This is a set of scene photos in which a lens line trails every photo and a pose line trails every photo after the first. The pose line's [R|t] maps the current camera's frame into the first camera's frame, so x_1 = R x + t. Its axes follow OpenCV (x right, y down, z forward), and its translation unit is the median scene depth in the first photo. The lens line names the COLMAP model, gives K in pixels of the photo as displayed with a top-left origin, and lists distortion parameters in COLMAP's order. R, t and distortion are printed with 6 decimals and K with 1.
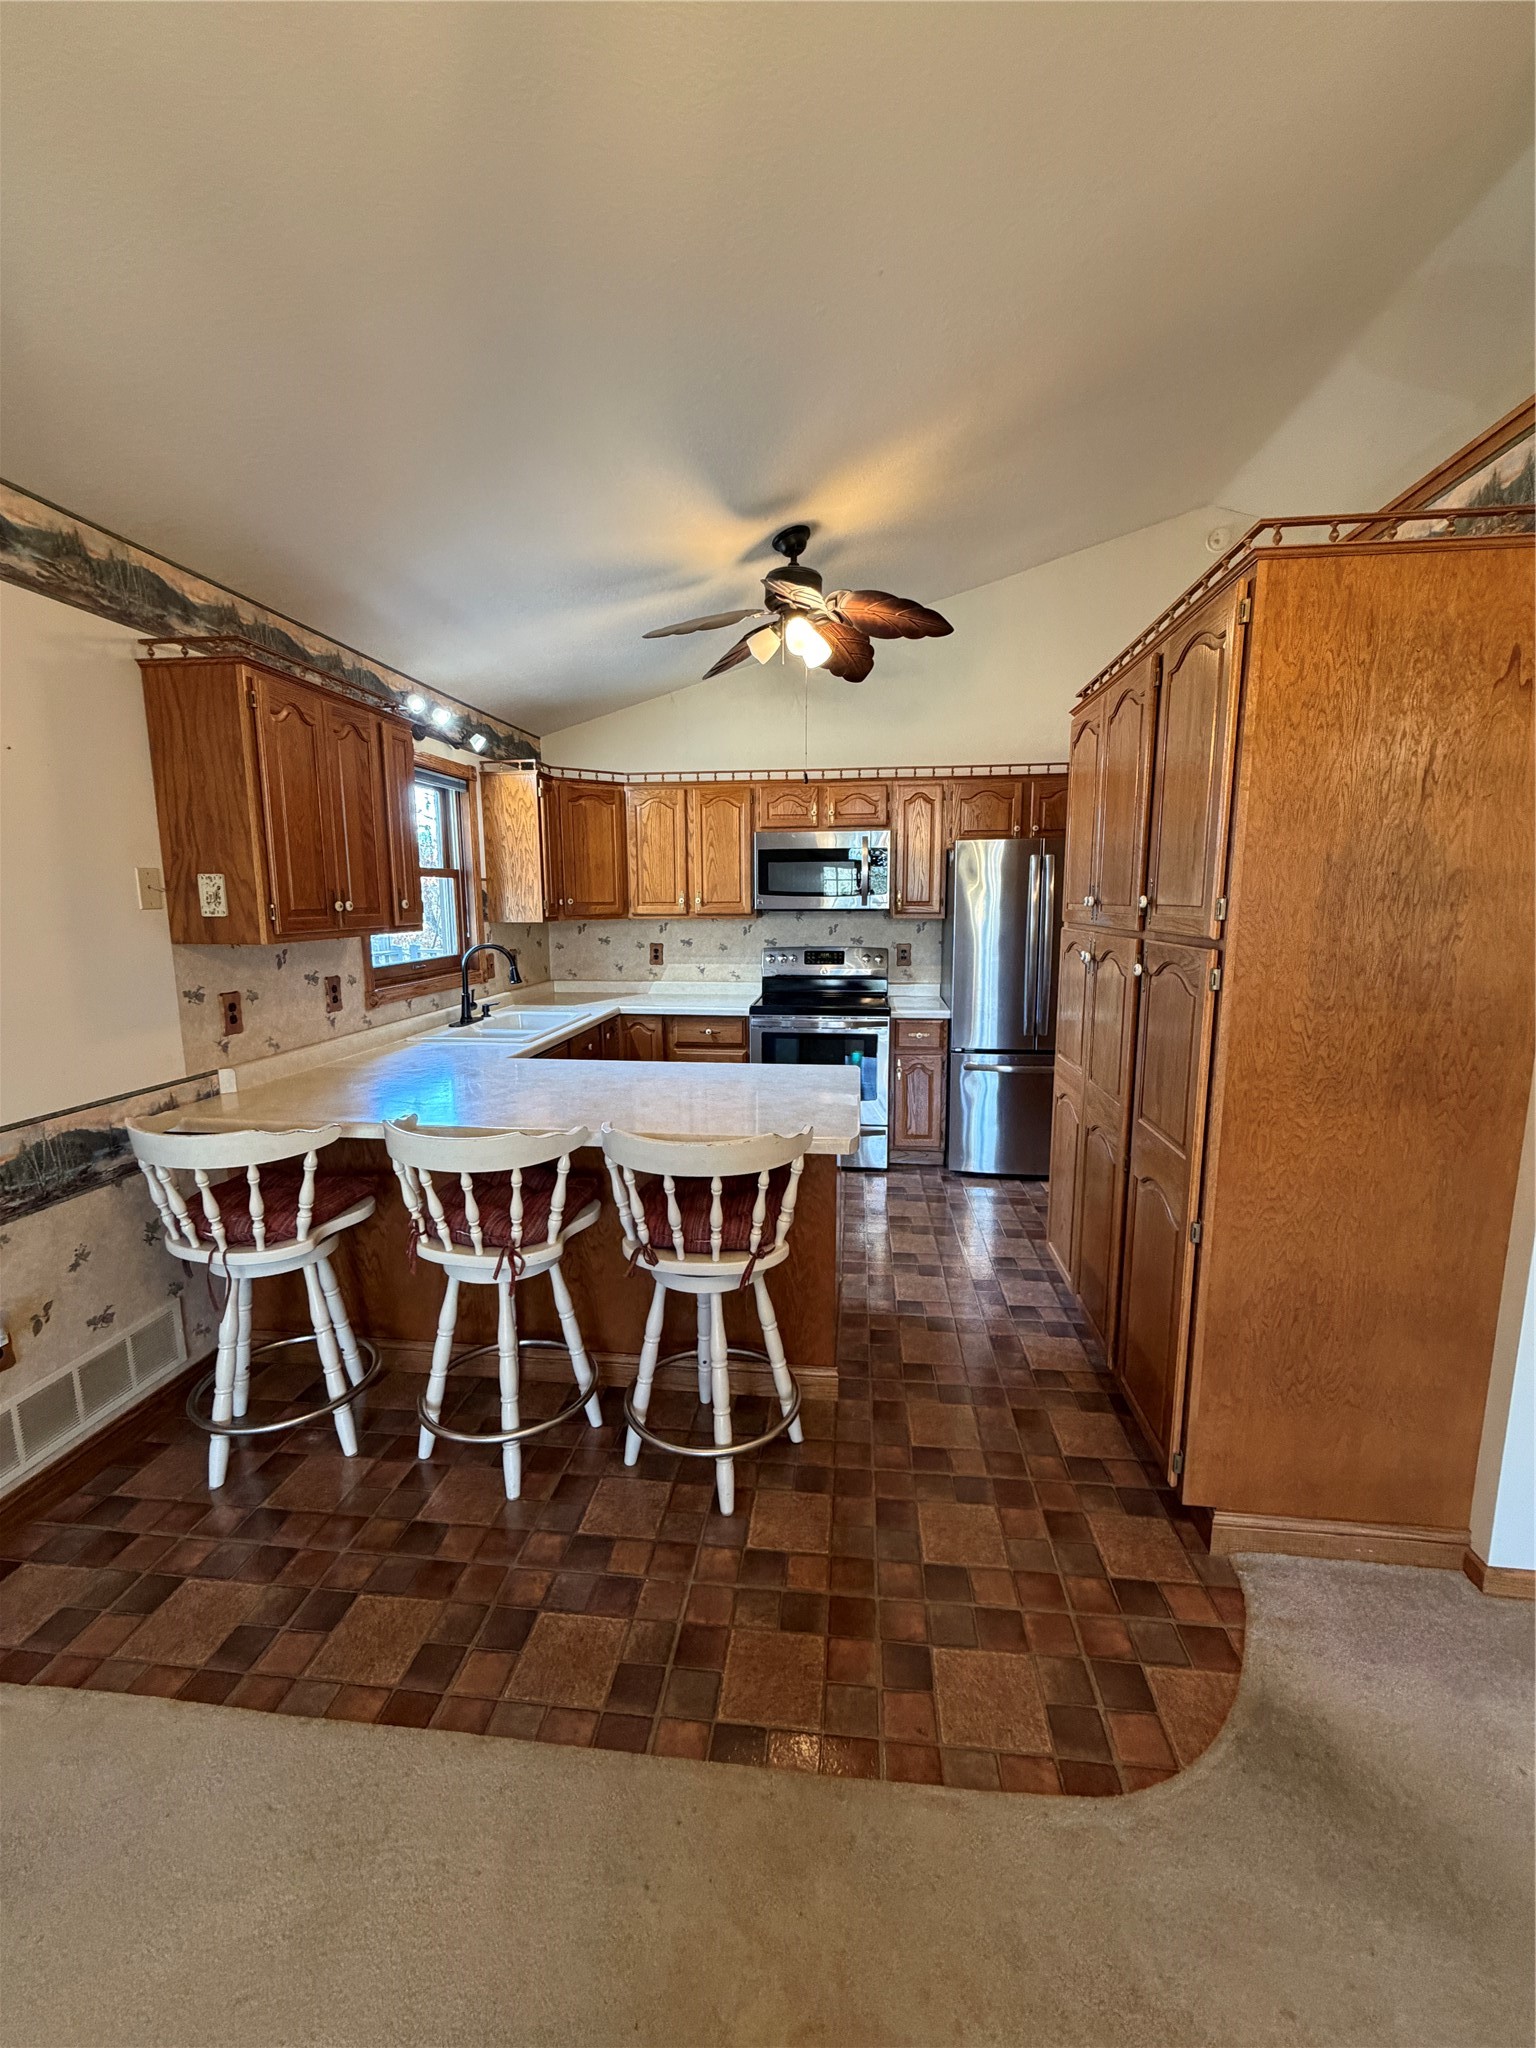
lens RADIAL K [[814.6, 0, 766.8], [0, 814.6, 1017.1], [0, 0, 1]] dist [0.001588, -0.000091]
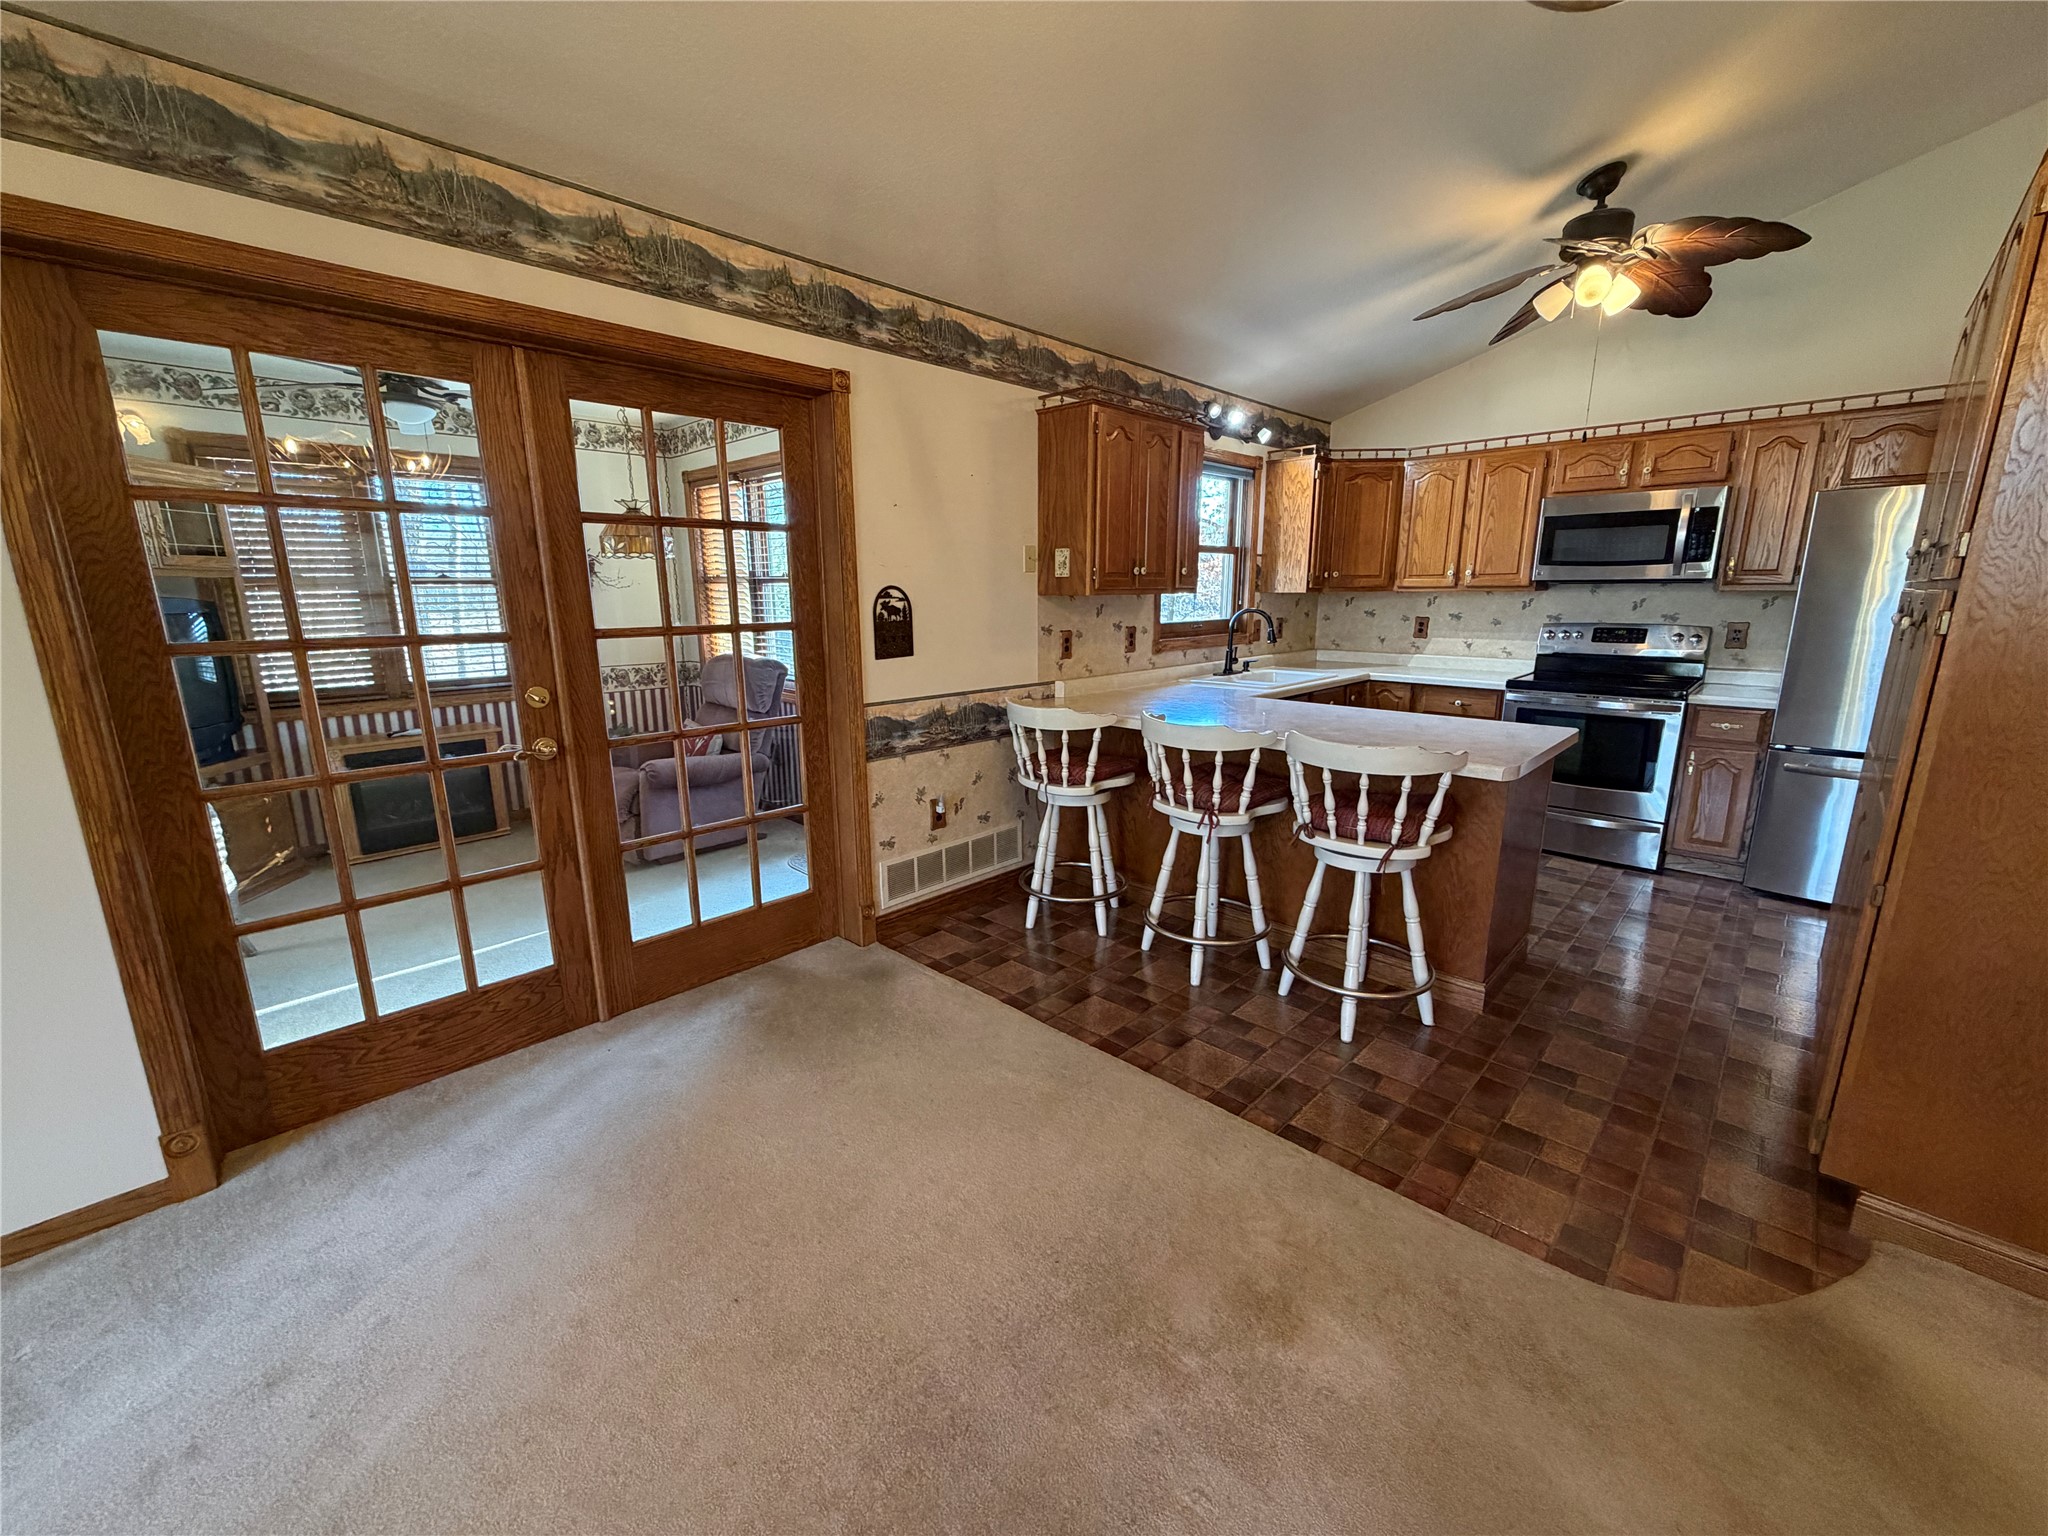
lens RADIAL K [[814.6, 0, 1017.4], [0, 814.6, 768.6], [0, 0, 1]] dist [0.001588, -0.000091]
pose [[0.790345, 0.131668, -0.598347, 0.156338], [-0.087745, 0.990892, 0.102148, 0.060506], [0.606347, -0.028231, 0.794699, -0.197924]]
